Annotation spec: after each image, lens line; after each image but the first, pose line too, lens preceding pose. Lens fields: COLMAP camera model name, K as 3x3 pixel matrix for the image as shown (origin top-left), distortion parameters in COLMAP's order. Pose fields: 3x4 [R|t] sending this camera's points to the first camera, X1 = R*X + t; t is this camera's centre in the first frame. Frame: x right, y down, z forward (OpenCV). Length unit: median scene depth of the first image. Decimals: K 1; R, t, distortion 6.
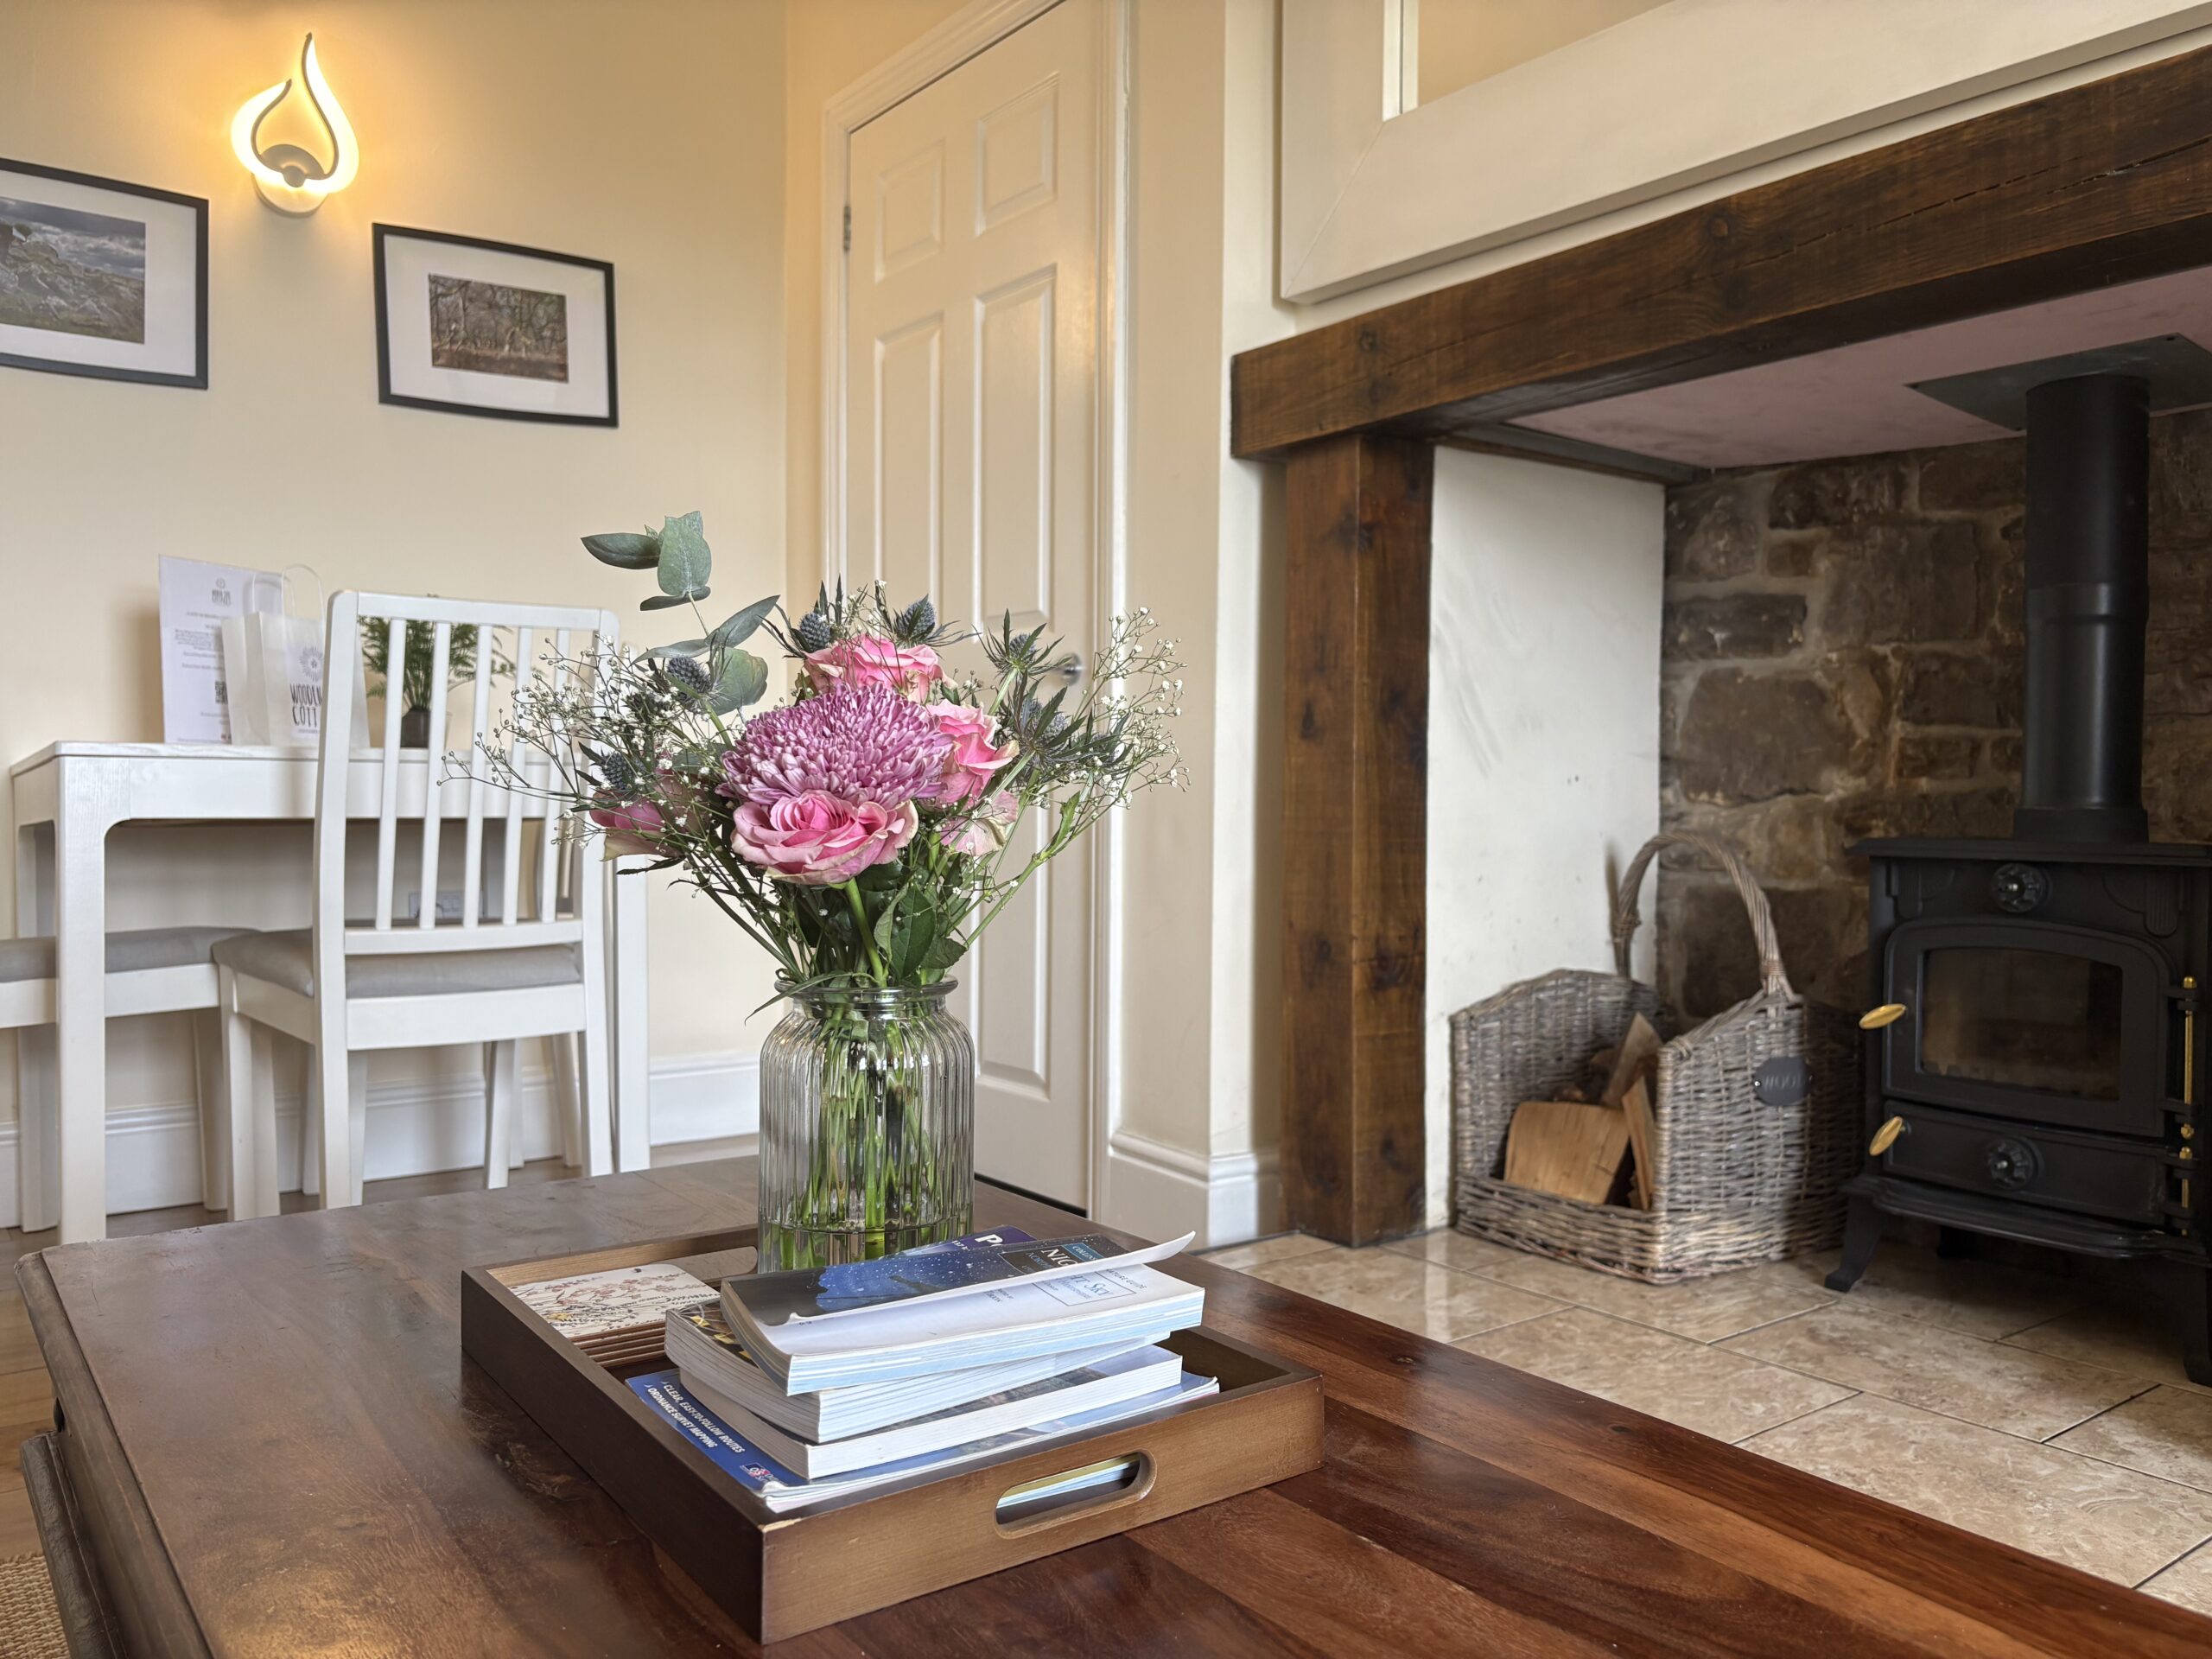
lens RADIAL K [[1684.4, 0, 1116.7], [0, 1684.4, 827.0], [0, 0, 1]] dist [0.067545, -0.073257]
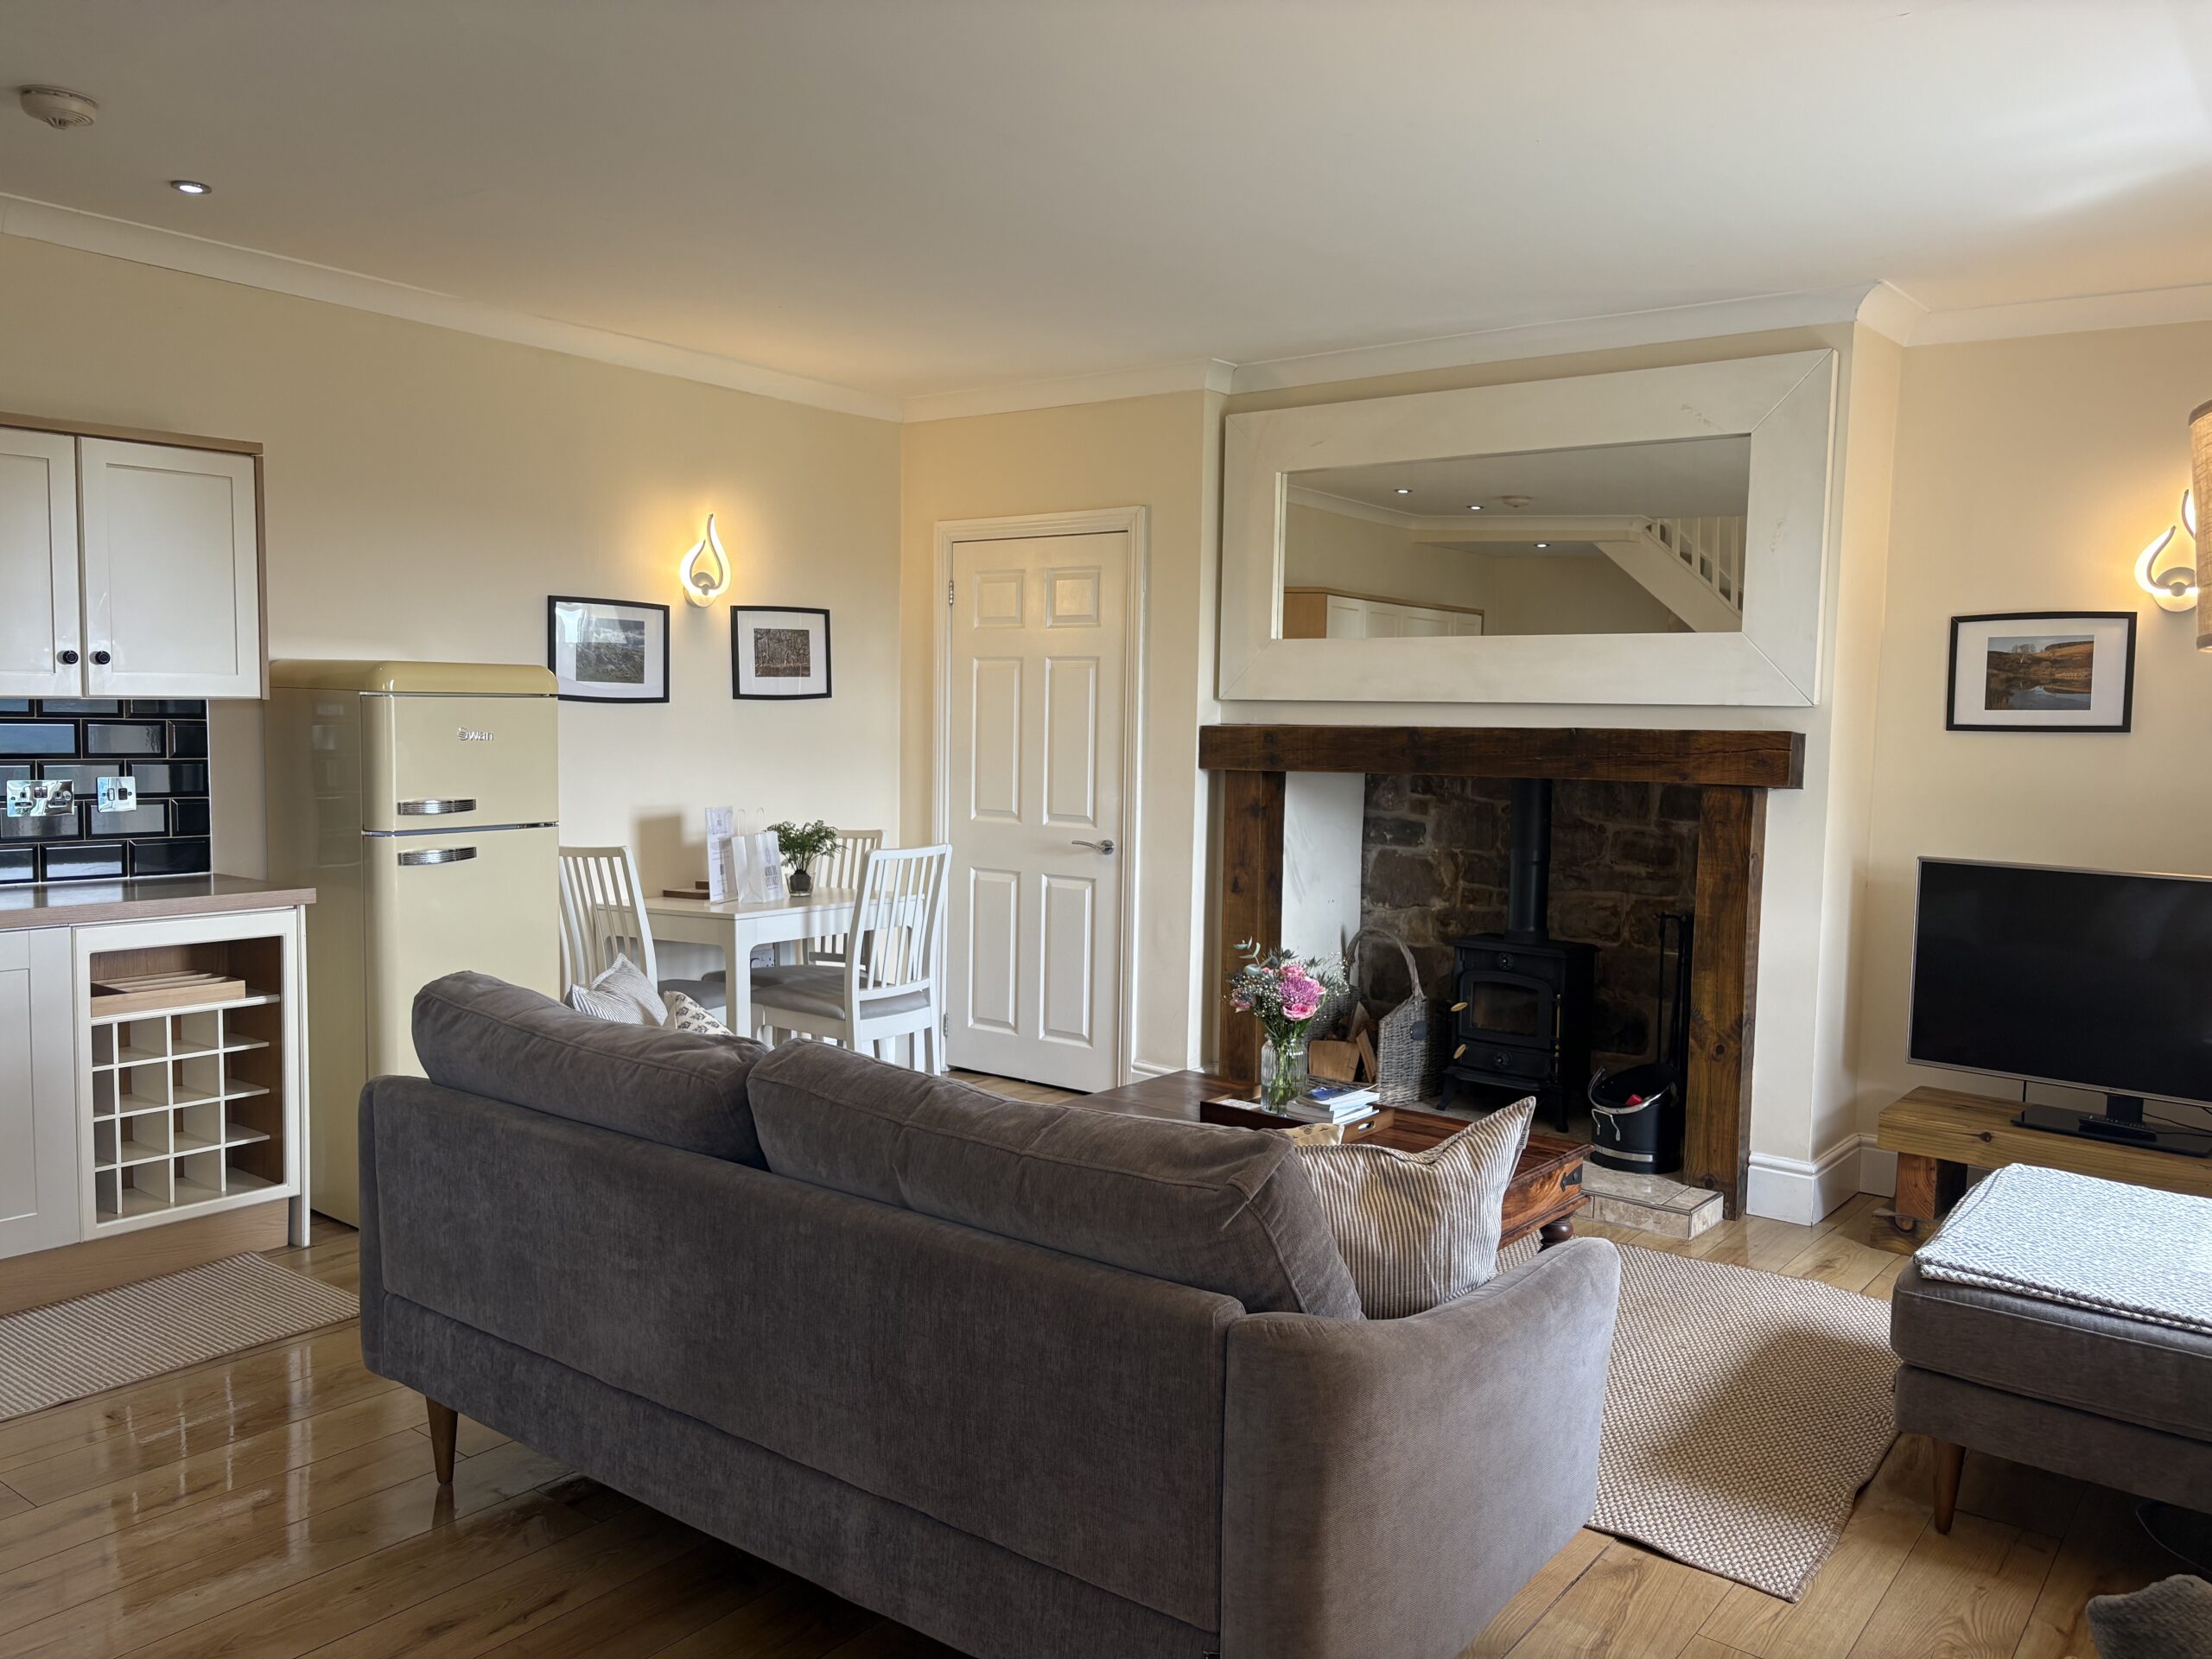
lens RADIAL K [[1684.4, 0, 1084.5], [0, 1684.4, 827.0], [0, 0, 1]] dist [0.067545, -0.073257]
pose [[0.968670, -0.006721, 0.248261, -0.651603], [-0.006155, 0.998677, 0.051052, -0.254181], [-0.248275, -0.050981, 0.967347, -1.180148]]
